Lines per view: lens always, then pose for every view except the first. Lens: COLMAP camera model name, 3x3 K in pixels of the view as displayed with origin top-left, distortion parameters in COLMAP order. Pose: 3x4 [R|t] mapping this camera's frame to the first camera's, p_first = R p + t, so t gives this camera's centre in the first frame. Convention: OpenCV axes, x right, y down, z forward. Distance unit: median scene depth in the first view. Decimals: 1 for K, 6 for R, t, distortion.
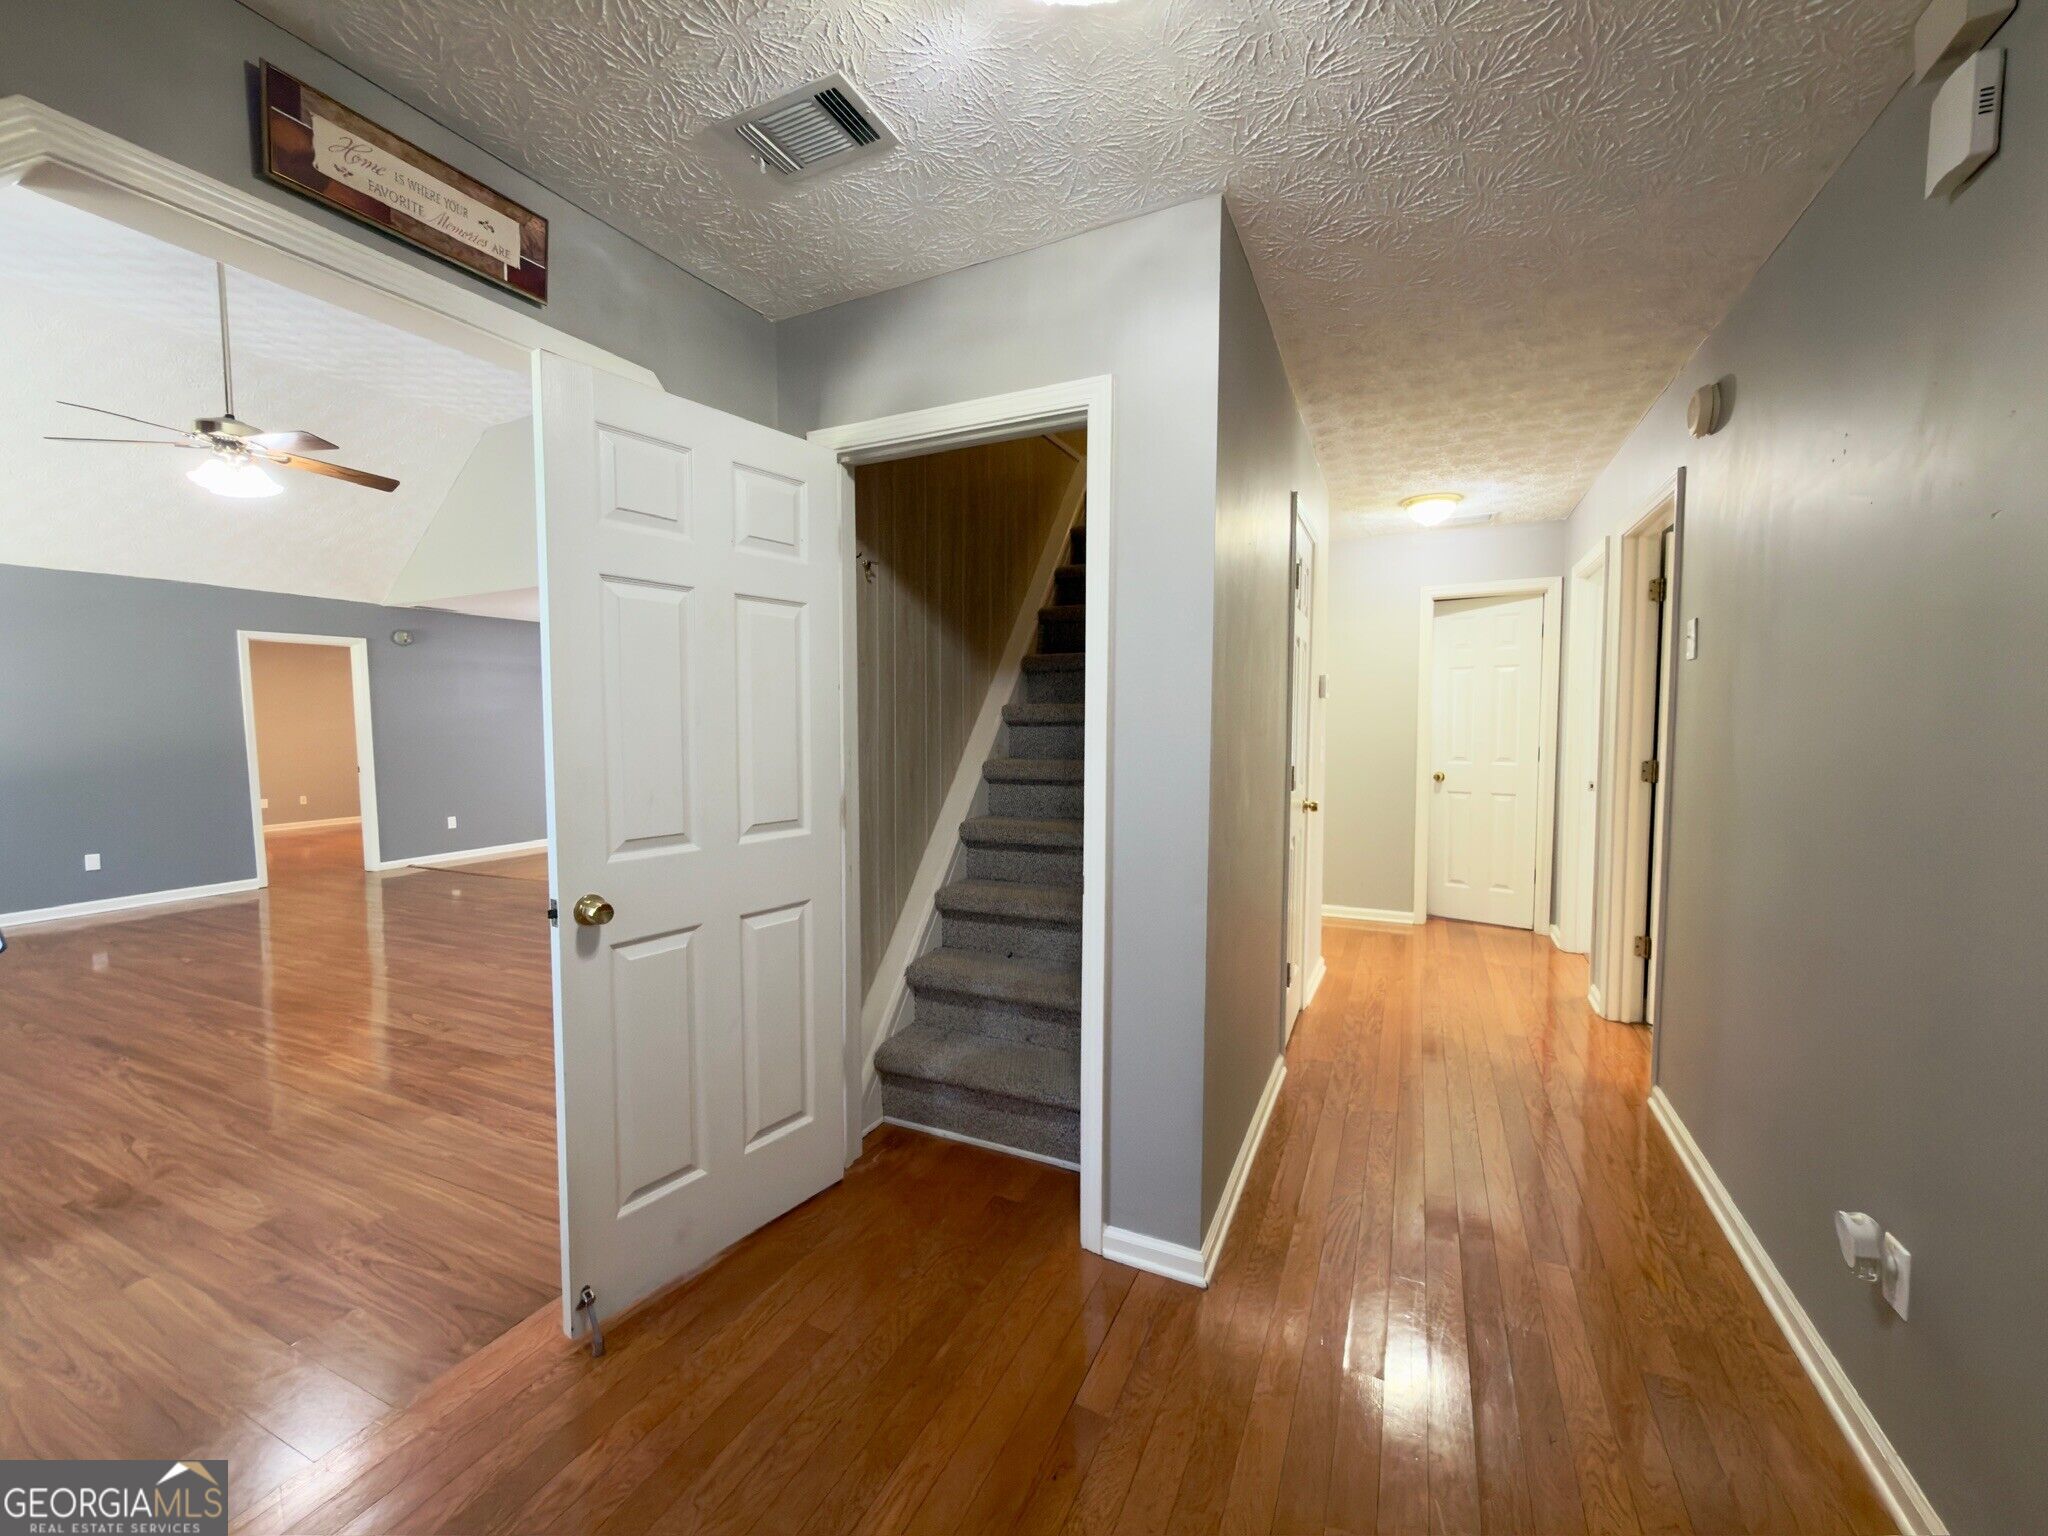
lens RADIAL K [[817.5, 0, 1024.5], [0, 817.5, 764.7], [0, 0, 1]] dist [-0.000608, 0.000459]
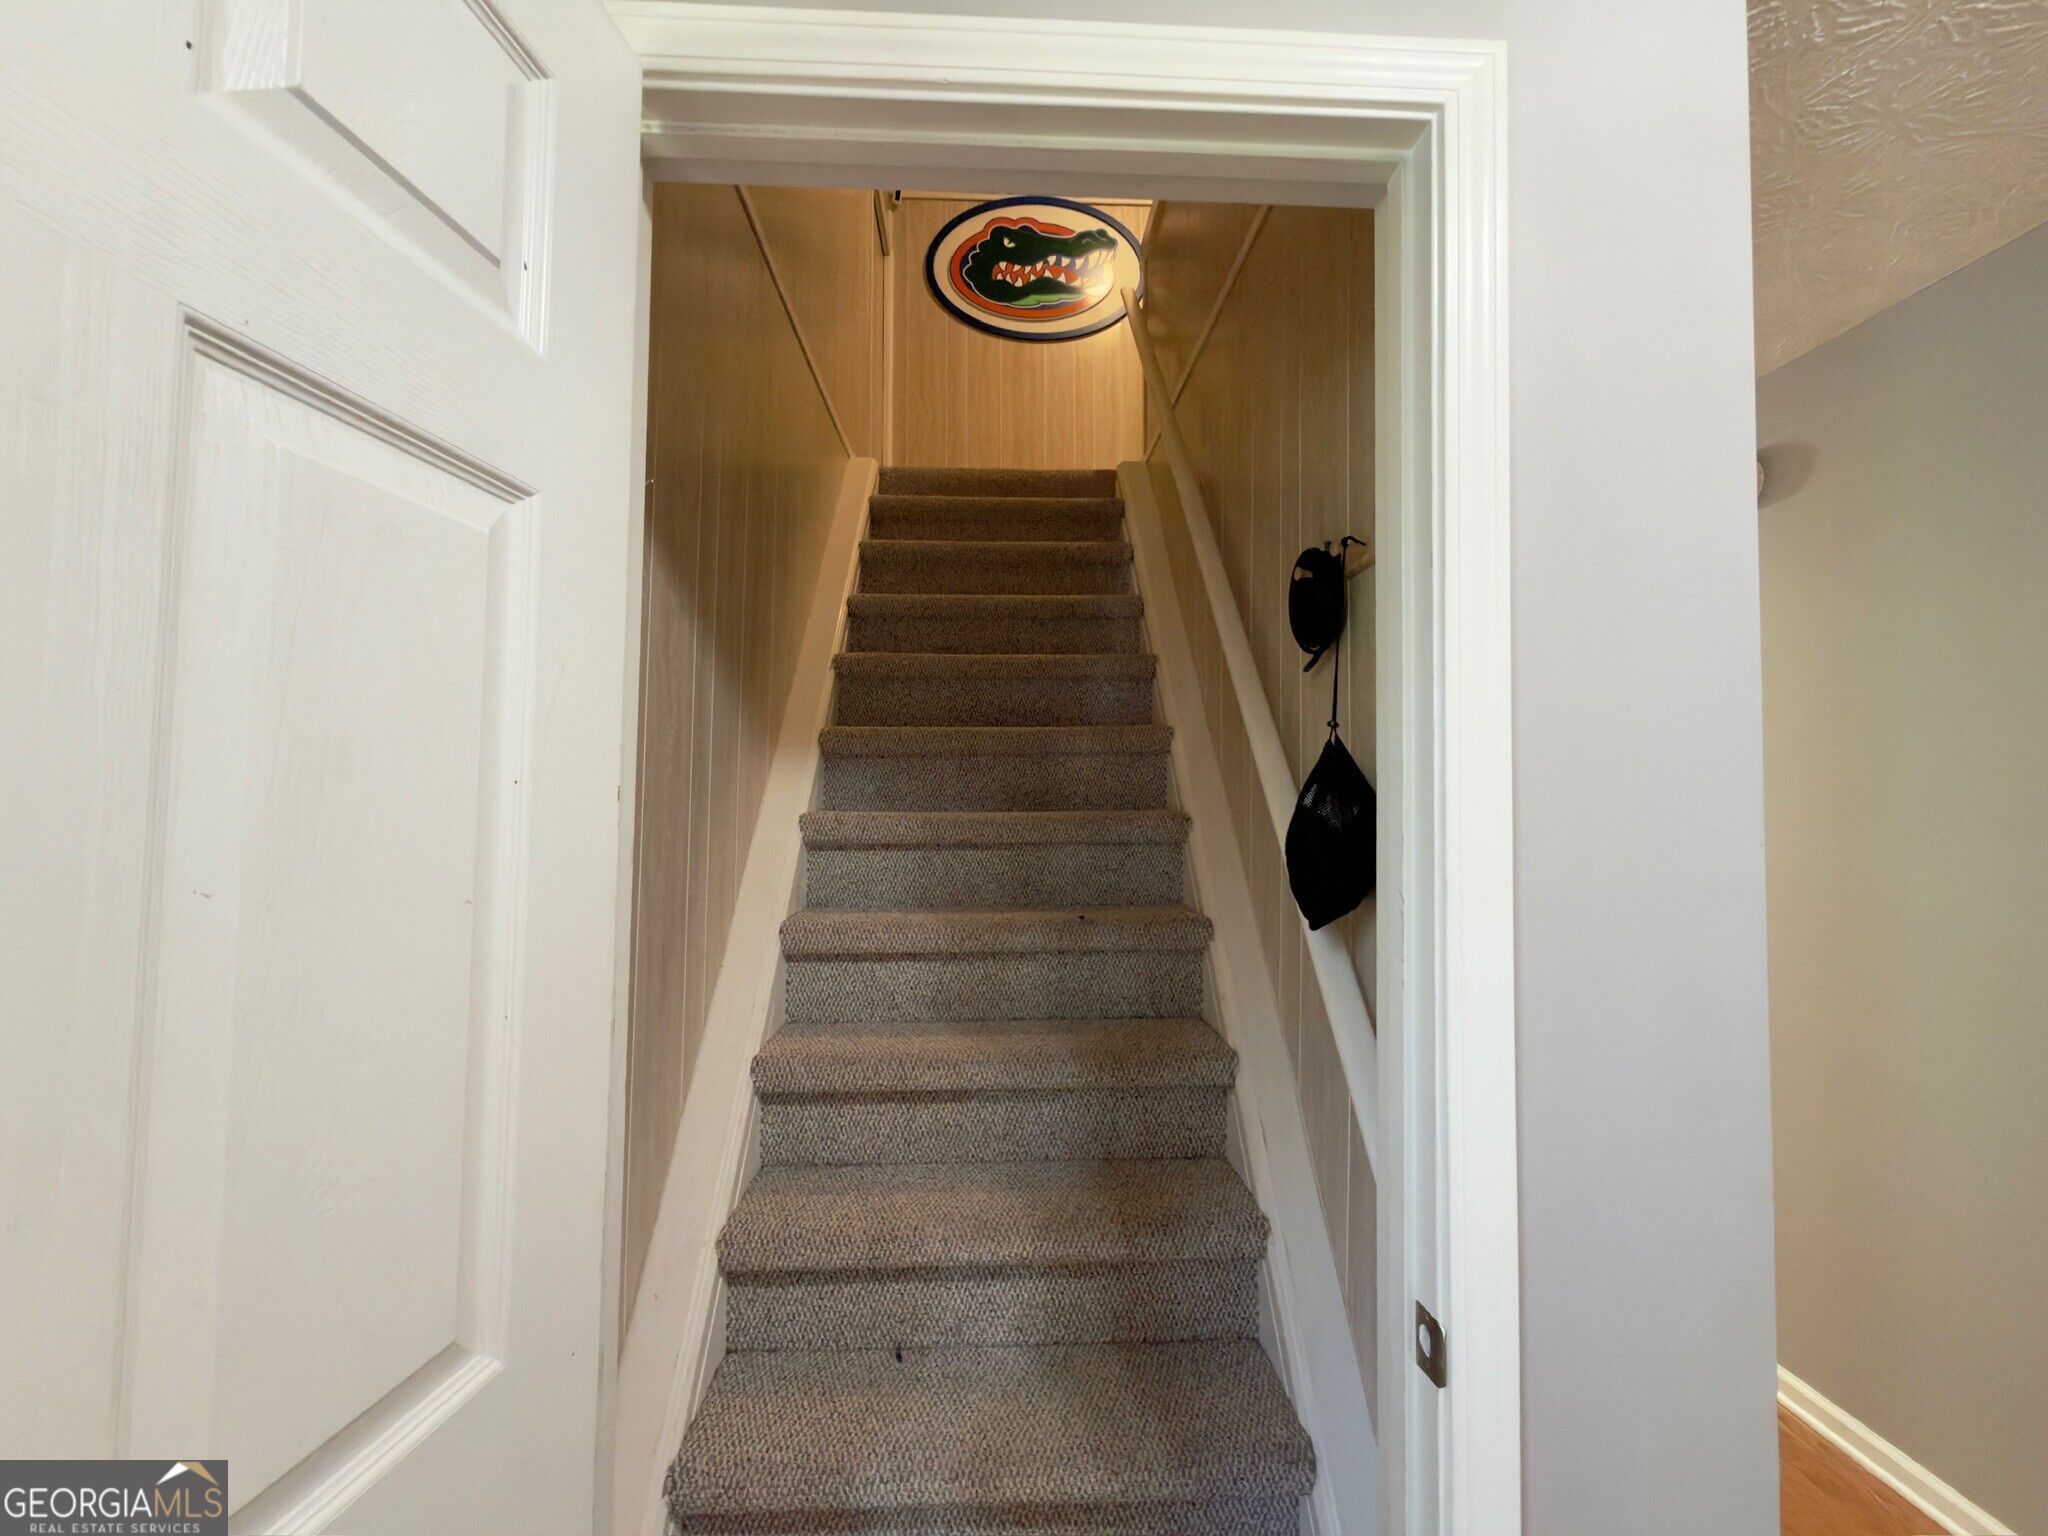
lens RADIAL K [[817.5, 0, 1027.1], [0, 817.5, 766.6], [0, 0, 1]] dist [-0.000608, 0.000459]
pose [[0.879730, 0.026667, 0.474725, -0.170731], [0.021828, 0.995108, -0.096349, -0.052117], [-0.474973, 0.095124, 0.874844, 0.475245]]
